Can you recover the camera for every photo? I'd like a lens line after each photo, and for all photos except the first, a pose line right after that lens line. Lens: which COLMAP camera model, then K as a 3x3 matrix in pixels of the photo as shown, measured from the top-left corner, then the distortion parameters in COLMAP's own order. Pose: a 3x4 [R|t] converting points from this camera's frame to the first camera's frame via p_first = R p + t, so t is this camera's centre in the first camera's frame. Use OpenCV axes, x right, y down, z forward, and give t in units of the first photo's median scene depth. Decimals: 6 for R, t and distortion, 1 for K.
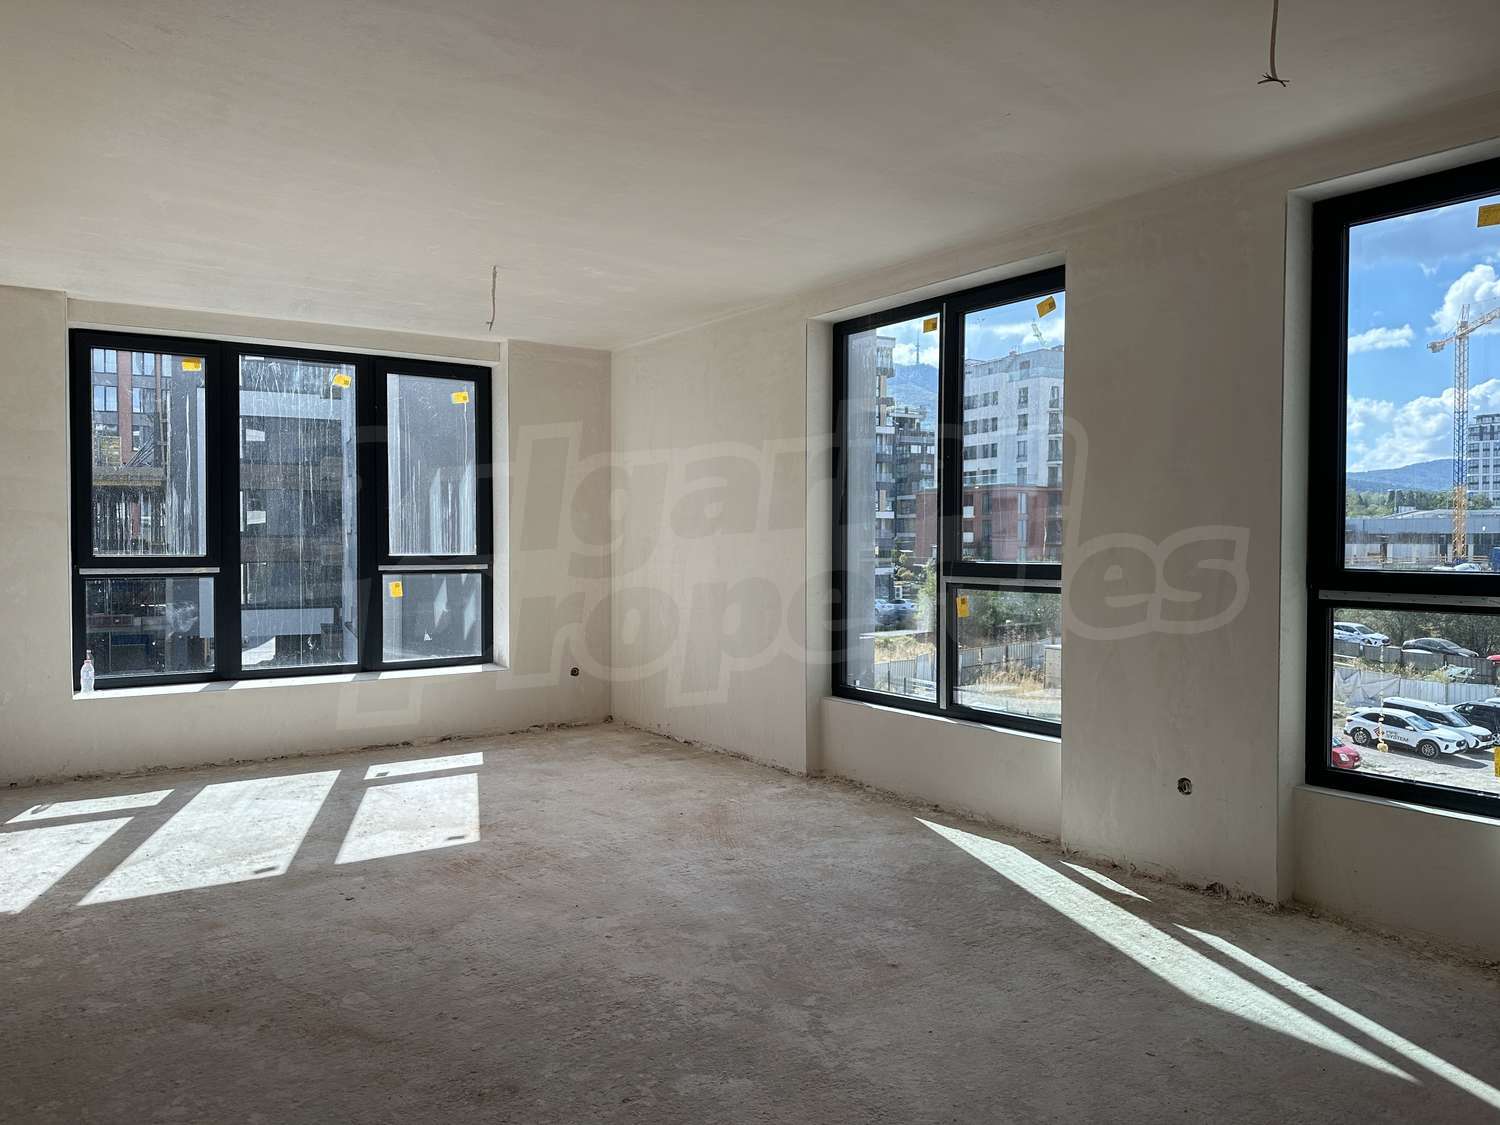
lens RADIAL K [[1053.6, 0, 732.3], [0, 1053.6, 563.5], [0, 0, 1]] dist [0.051517, -0.069889]
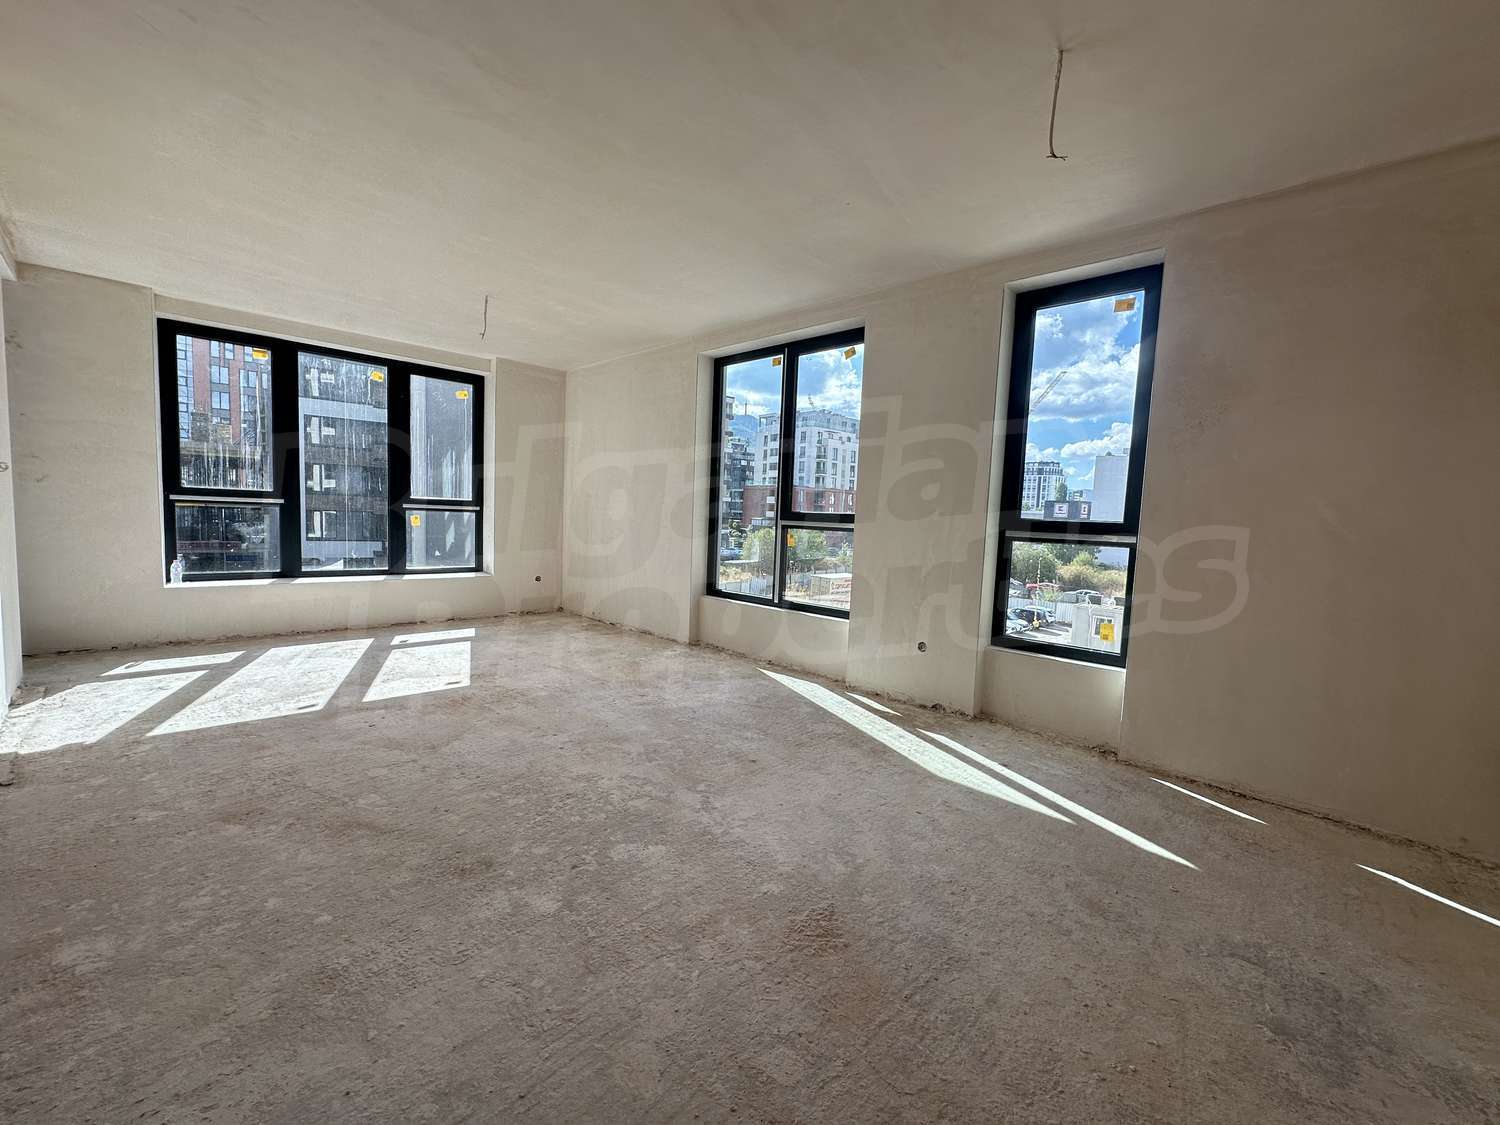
lens RADIAL K [[602.4, 0, 746.9], [0, 602.4, 563.8], [0, 0, 1]] dist [-0.004386, 0.000630]
pose [[0.982670, 0.024480, 0.183740, -0.019598], [-0.035665, 0.997690, 0.057820, 0.033431], [-0.181900, -0.063371, 0.981273, 0.126431]]
